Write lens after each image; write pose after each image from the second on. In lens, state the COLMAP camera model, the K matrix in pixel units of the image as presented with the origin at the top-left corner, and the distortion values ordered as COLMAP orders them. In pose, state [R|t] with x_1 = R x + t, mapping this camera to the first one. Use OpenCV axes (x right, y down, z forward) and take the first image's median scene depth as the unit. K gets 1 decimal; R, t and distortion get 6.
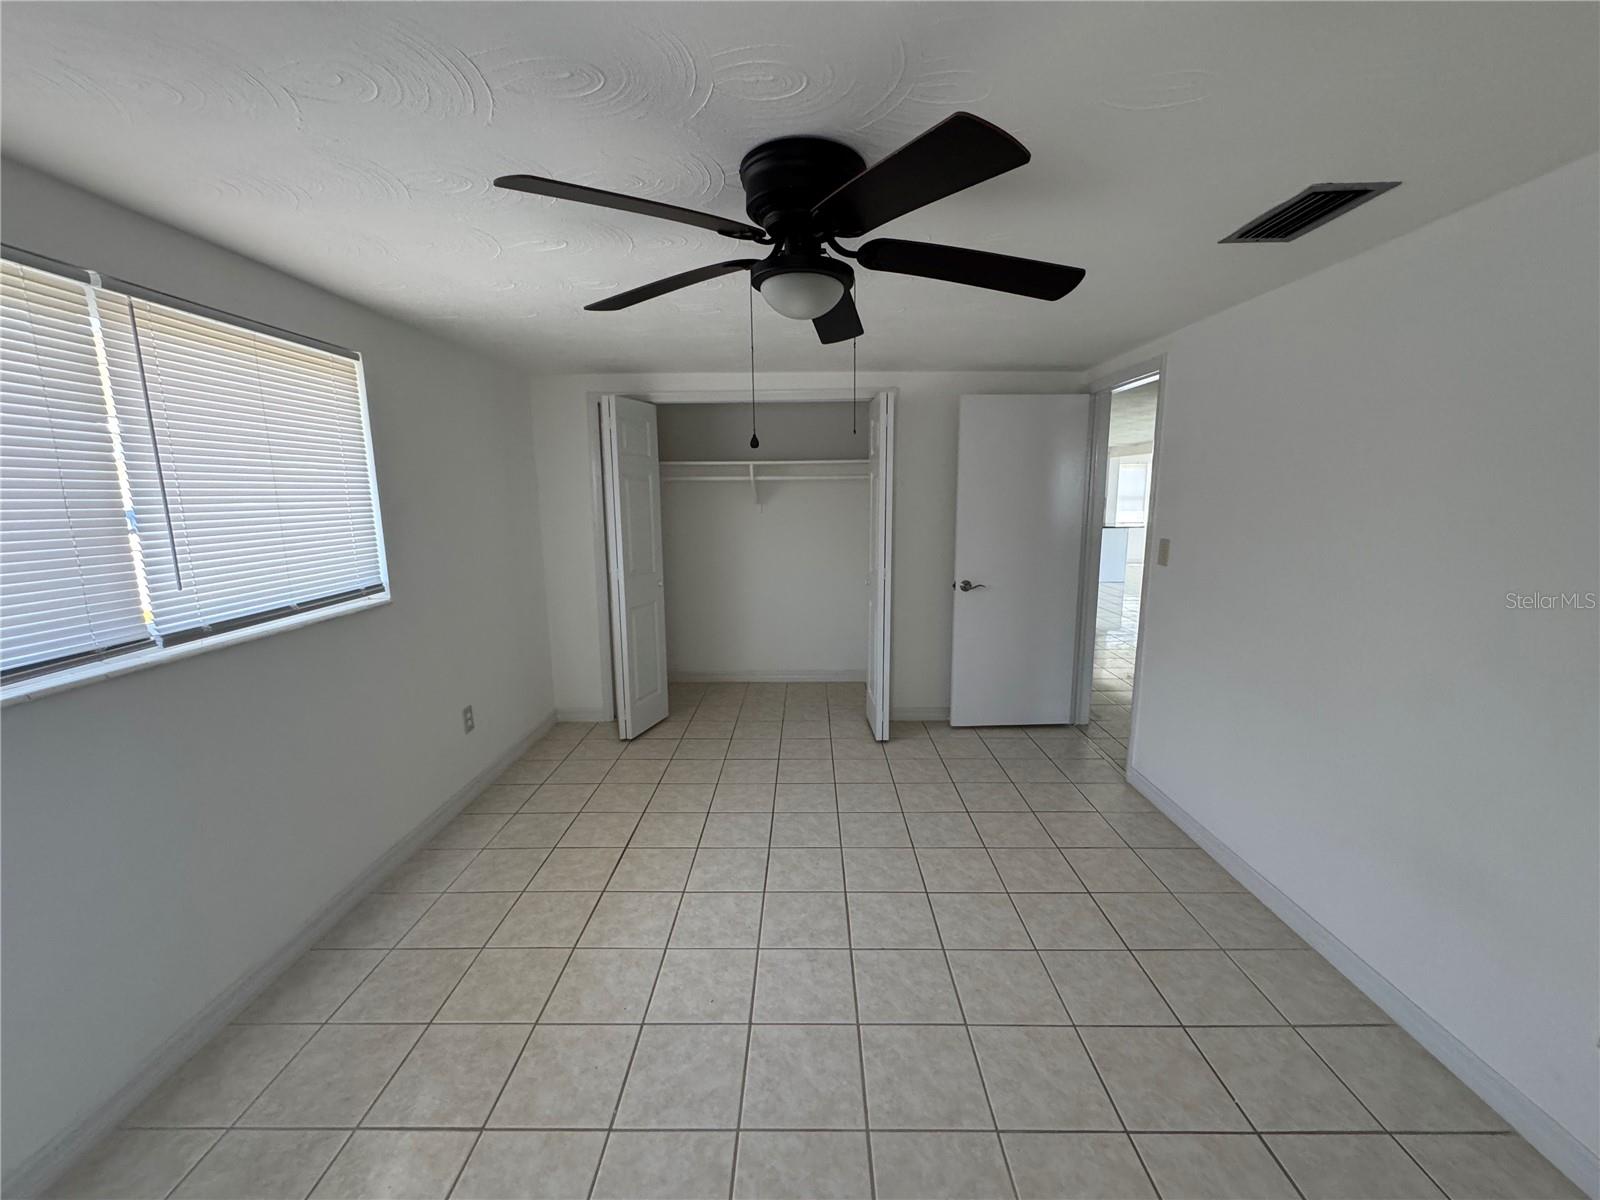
lens RADIAL K [[636.1, 0, 793.7], [0, 636.1, 610.6], [0, 0, 1]] dist [-0.003884, -0.000261]
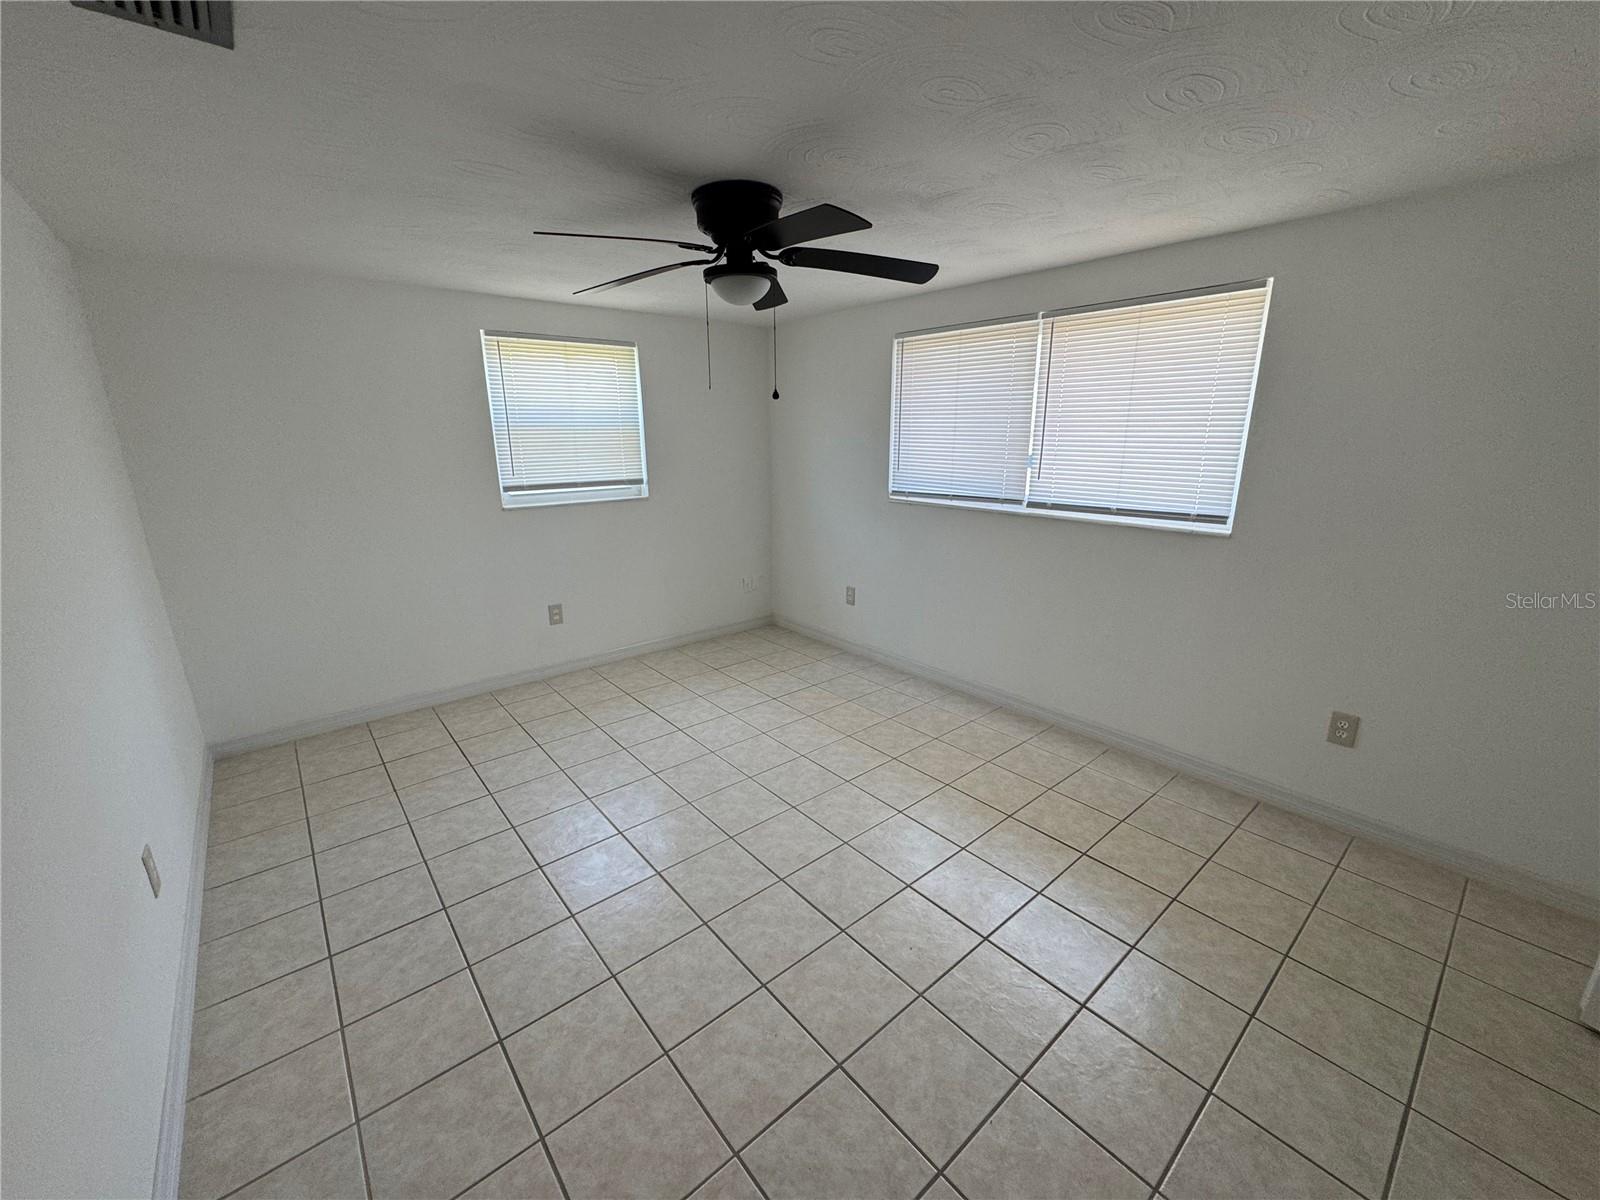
lens RADIAL K [[636.1, 0, 801.5], [0, 636.1, 598.4], [0, 0, 1]] dist [-0.003884, -0.000261]
pose [[-0.748532, 0.182880, -0.637381, 0.589440], [-0.111707, 0.912701, 0.393063, -0.272417], [0.653622, 0.365420, -0.662757, 1.412788]]
